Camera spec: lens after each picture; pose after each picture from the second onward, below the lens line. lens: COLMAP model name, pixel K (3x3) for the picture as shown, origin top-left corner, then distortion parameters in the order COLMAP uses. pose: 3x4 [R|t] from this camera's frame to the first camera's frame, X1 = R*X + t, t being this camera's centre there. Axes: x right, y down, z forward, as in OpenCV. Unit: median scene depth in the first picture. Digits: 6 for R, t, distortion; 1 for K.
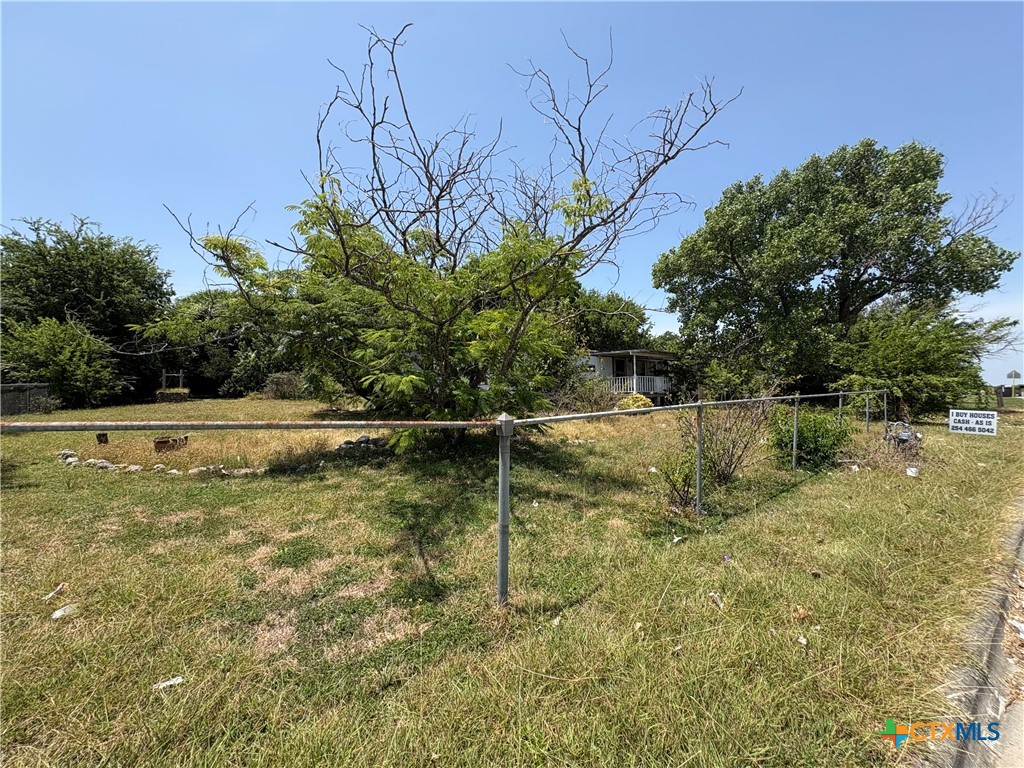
lens RADIAL K [[407.9, 0, 511.1], [0, 407.9, 384.4], [0, 0, 1]] dist [-0.000512, 0.001144]
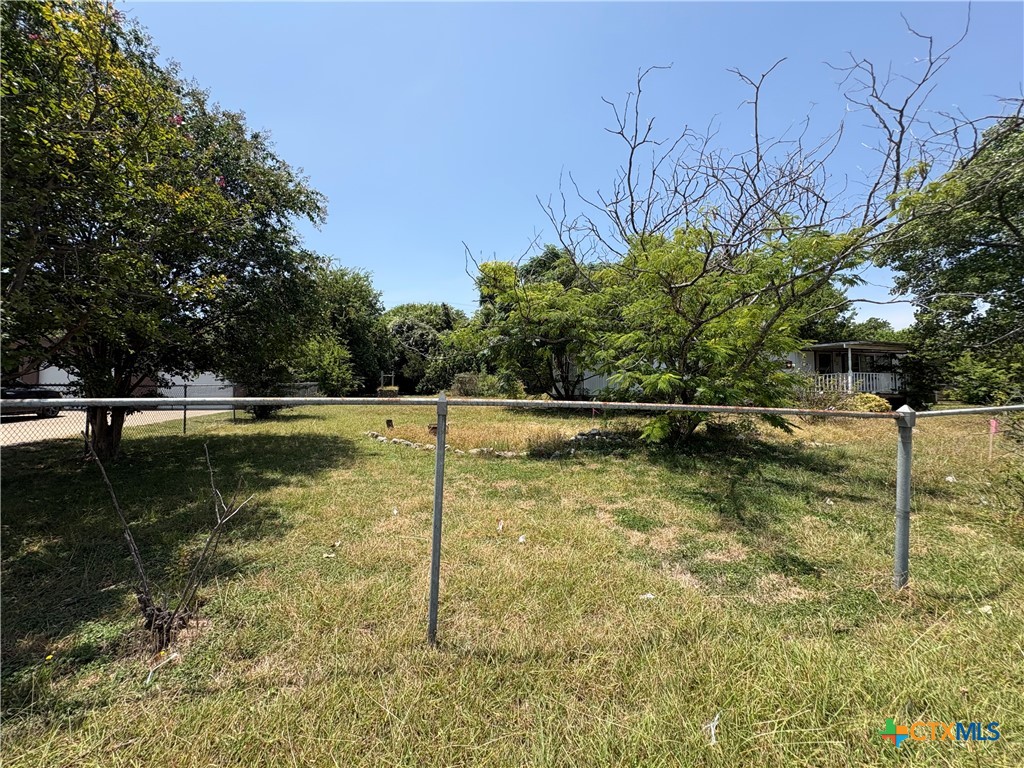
lens RADIAL K [[407.9, 0, 510.8], [0, 407.9, 383.9], [0, 0, 1]] dist [-0.000512, 0.001144]
pose [[0.941309, -0.000666, -0.337546, -0.123834], [0.001004, 0.999999, 0.000827, 0.002602], [0.337545, -0.001118, 0.941309, -0.067478]]
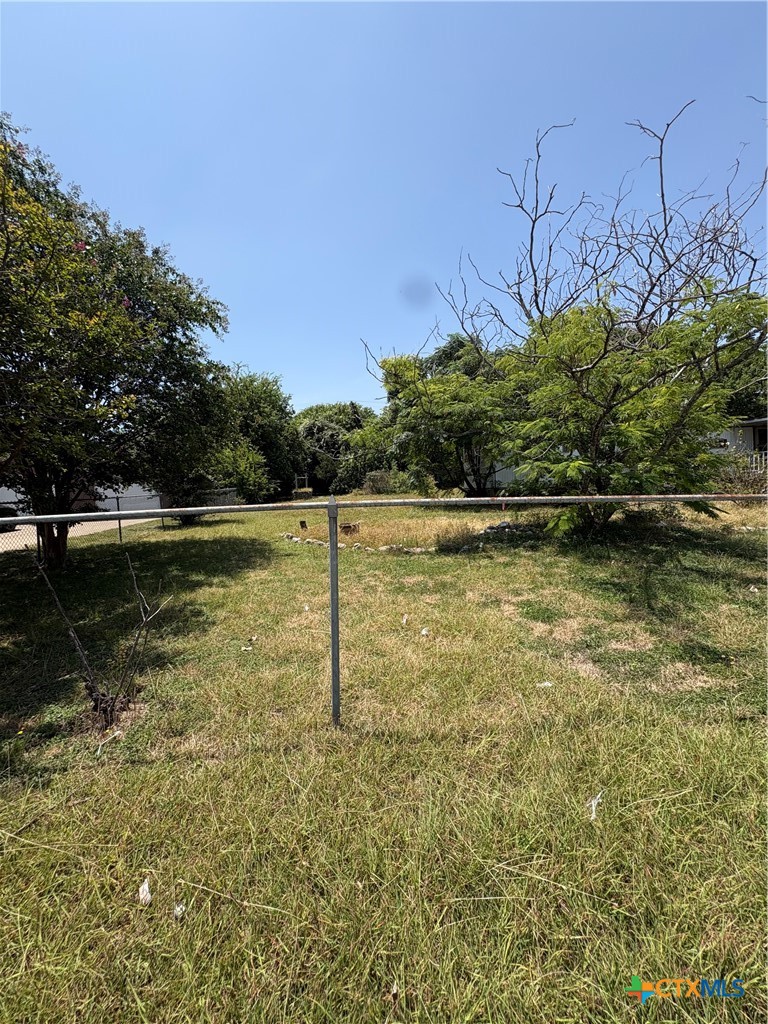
lens RADIAL K [[407.9, 0, 382.7], [0, 407.9, 509.9], [0, 0, 1]] dist [-0.000512, 0.001144]
pose [[0.901155, -0.017155, -0.433157, -0.110939], [0.052776, 0.996126, 0.070345, 0.001031], [0.430272, -0.086252, 0.898569, -0.068091]]
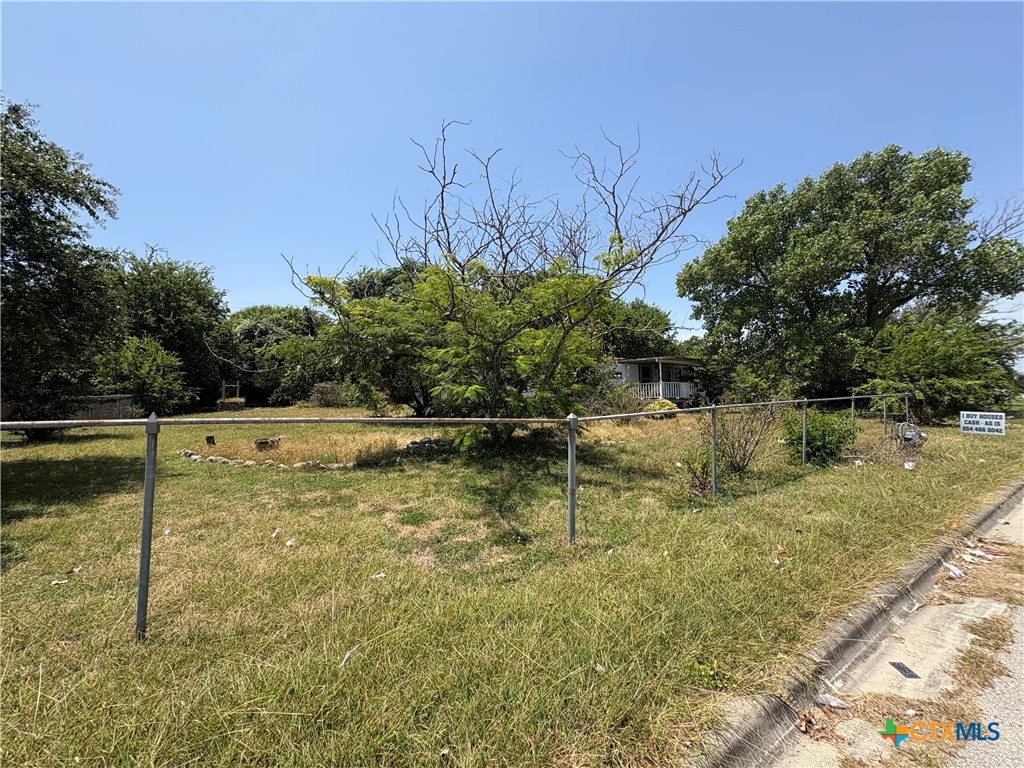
lens RADIAL K [[407.9, 0, 511.1], [0, 407.9, 385.1], [0, 0, 1]] dist [-0.000512, 0.001144]
pose [[0.998290, -0.011008, -0.057410, -0.029741], [0.010189, 0.999842, -0.014544, -0.002621], [0.057561, 0.013935, 0.998245, -0.098313]]
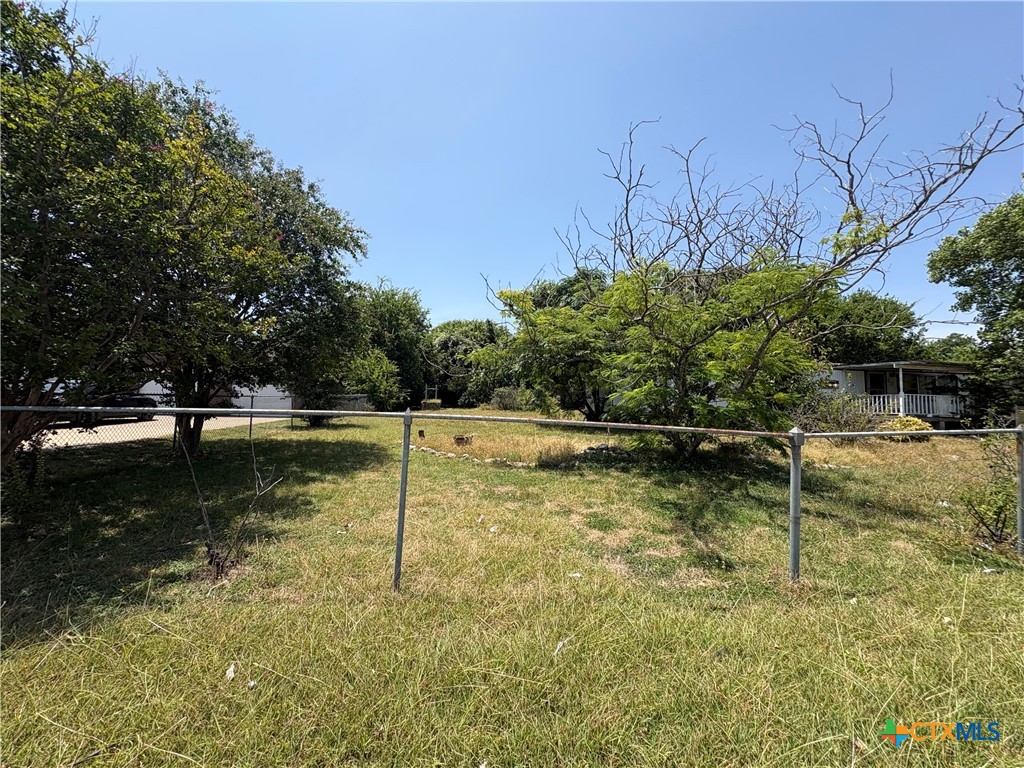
lens RADIAL K [[407.9, 0, 511.0], [0, 407.9, 384.7], [0, 0, 1]] dist [-0.000512, 0.001144]
pose [[0.896326, 0.001552, -0.443394, -0.048997], [-0.017121, 0.999369, -0.031113, -0.001217], [0.443066, 0.035479, 0.895787, -0.104188]]
